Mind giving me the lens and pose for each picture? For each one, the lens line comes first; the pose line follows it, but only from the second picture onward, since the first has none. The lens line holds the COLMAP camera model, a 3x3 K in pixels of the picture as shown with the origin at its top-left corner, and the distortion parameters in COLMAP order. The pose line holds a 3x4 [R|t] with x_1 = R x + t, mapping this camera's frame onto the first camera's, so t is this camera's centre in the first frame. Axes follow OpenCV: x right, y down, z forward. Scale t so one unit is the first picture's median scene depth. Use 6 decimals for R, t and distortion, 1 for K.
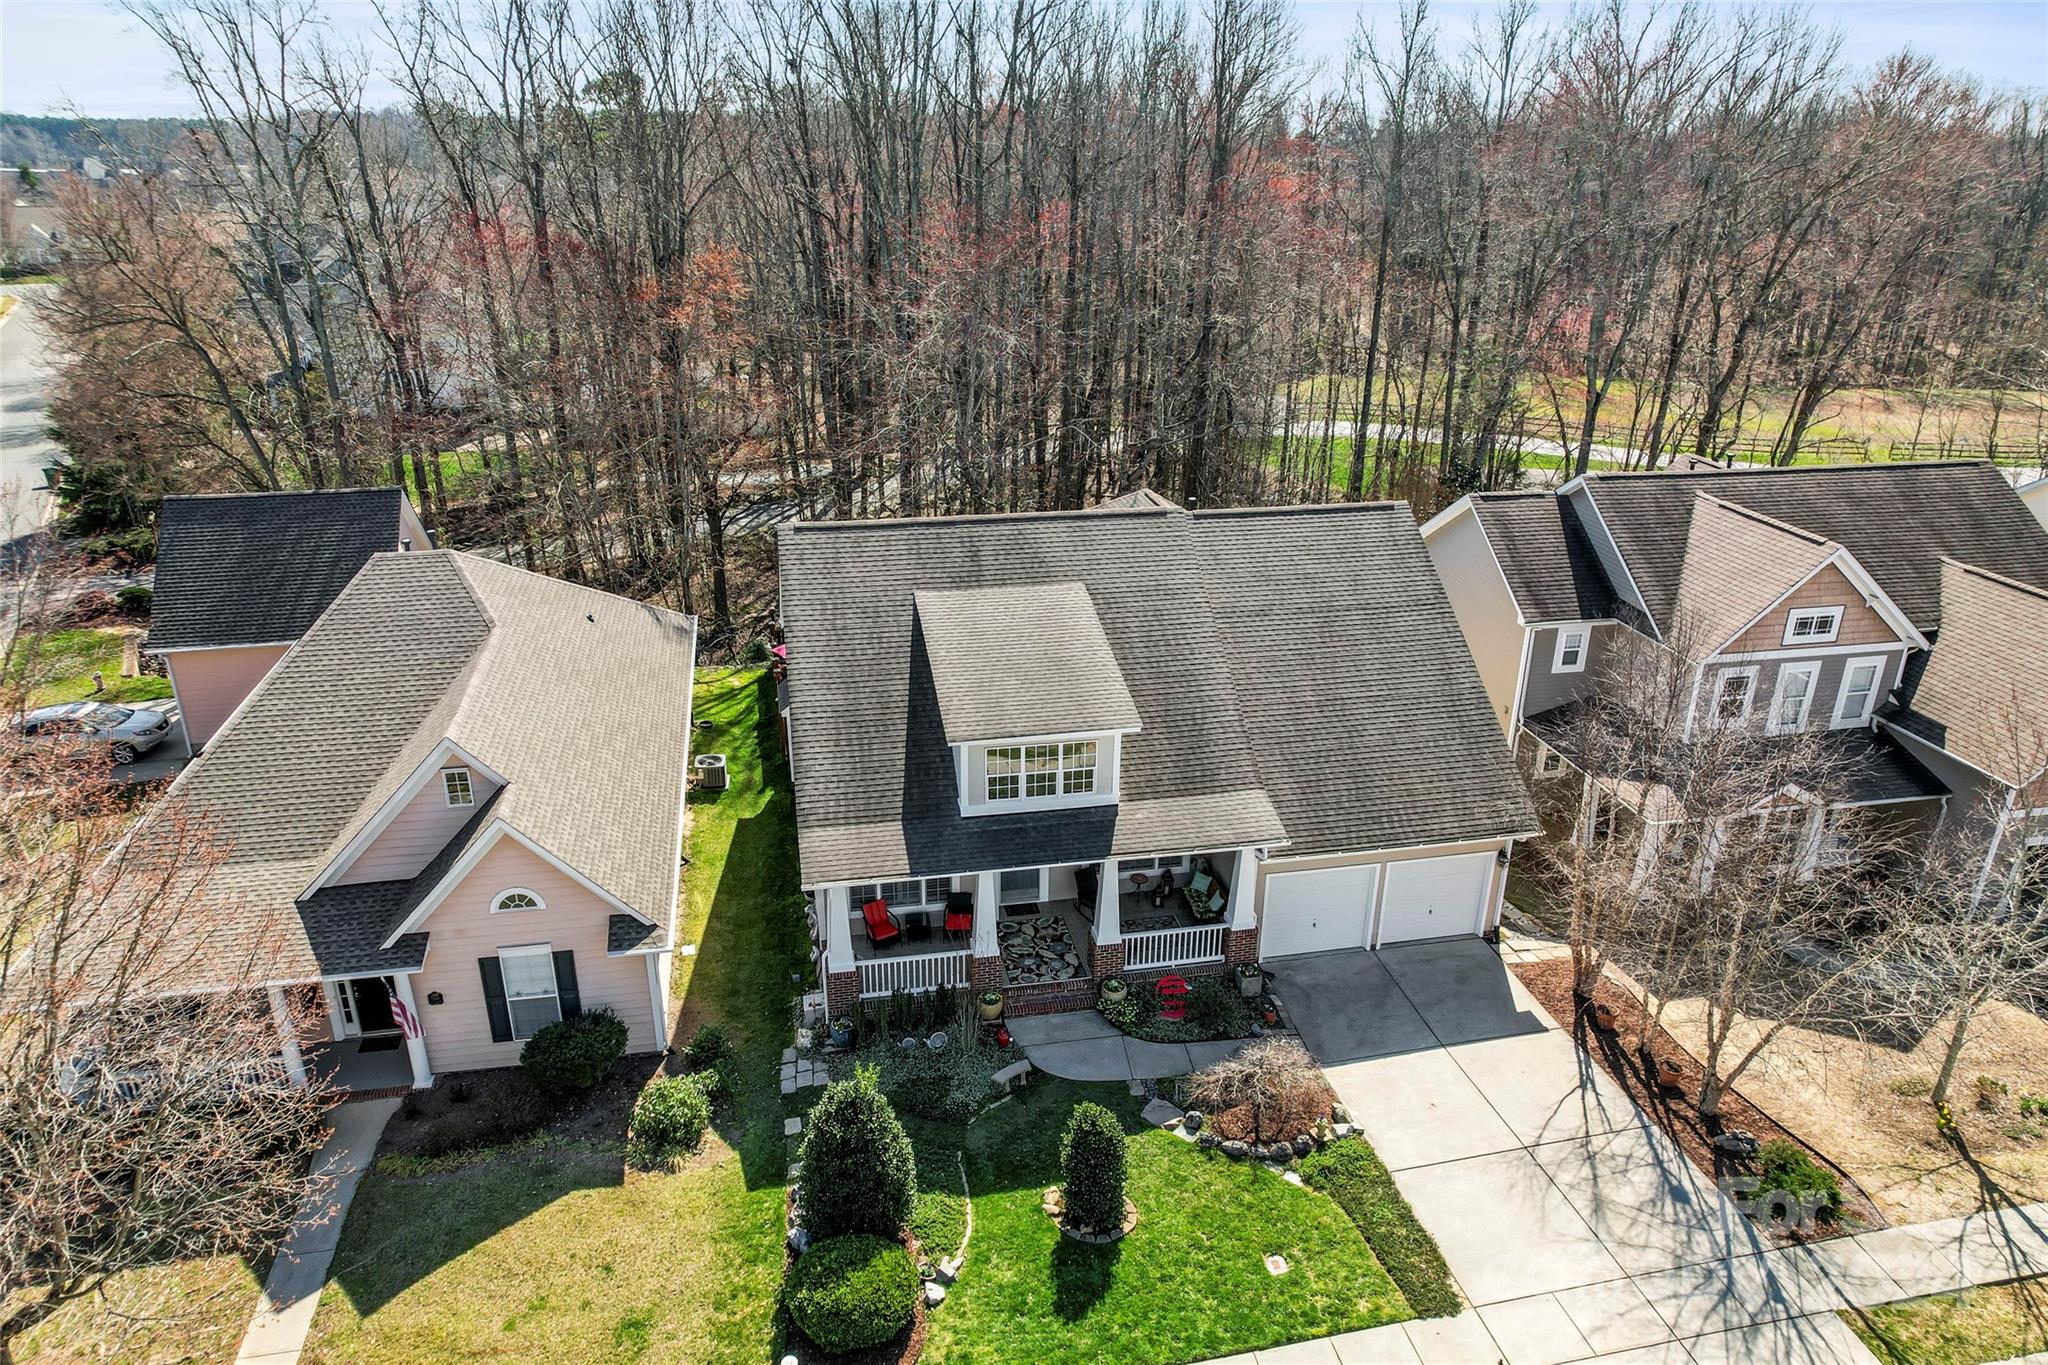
lens RADIAL K [[1356.3, 0, 1024.0], [0, 1356.3, 682.5], [0, 0, 1]] dist [-0.025120, 0.004957]
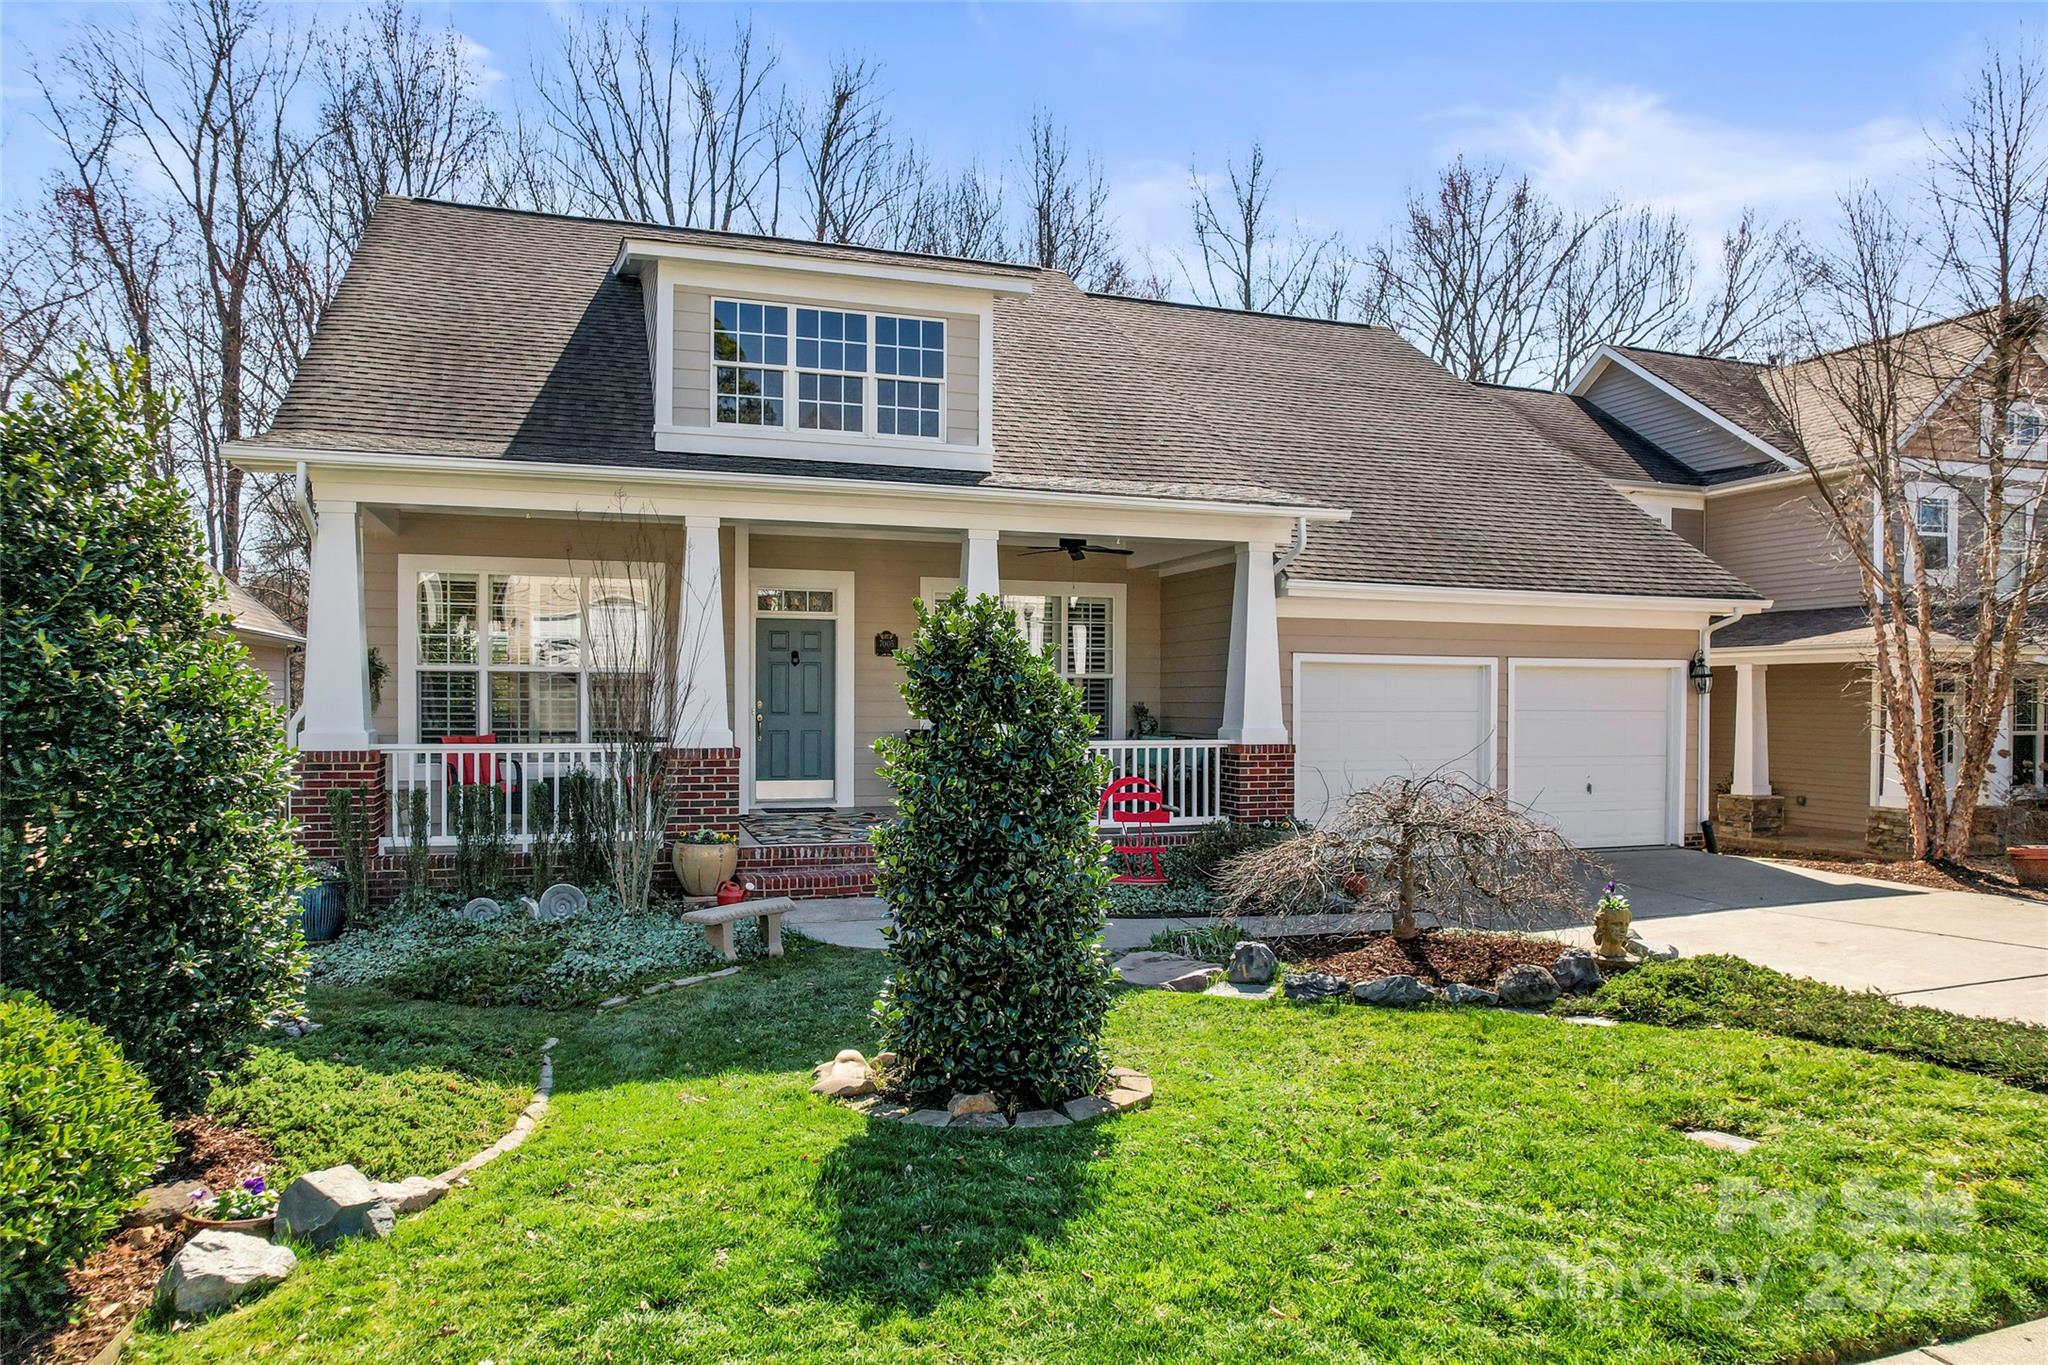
lens RADIAL K [[1324.6, 0, 1026.8], [0, 1324.6, 718.3], [0, 0, 1]] dist [-0.025161, 0.001562]
pose [[0.991281, -0.006078, 0.131628, 0.018716], [0.053455, 0.931592, -0.359554, 0.342319], [-0.120438, 0.363455, 0.923794, 0.588464]]
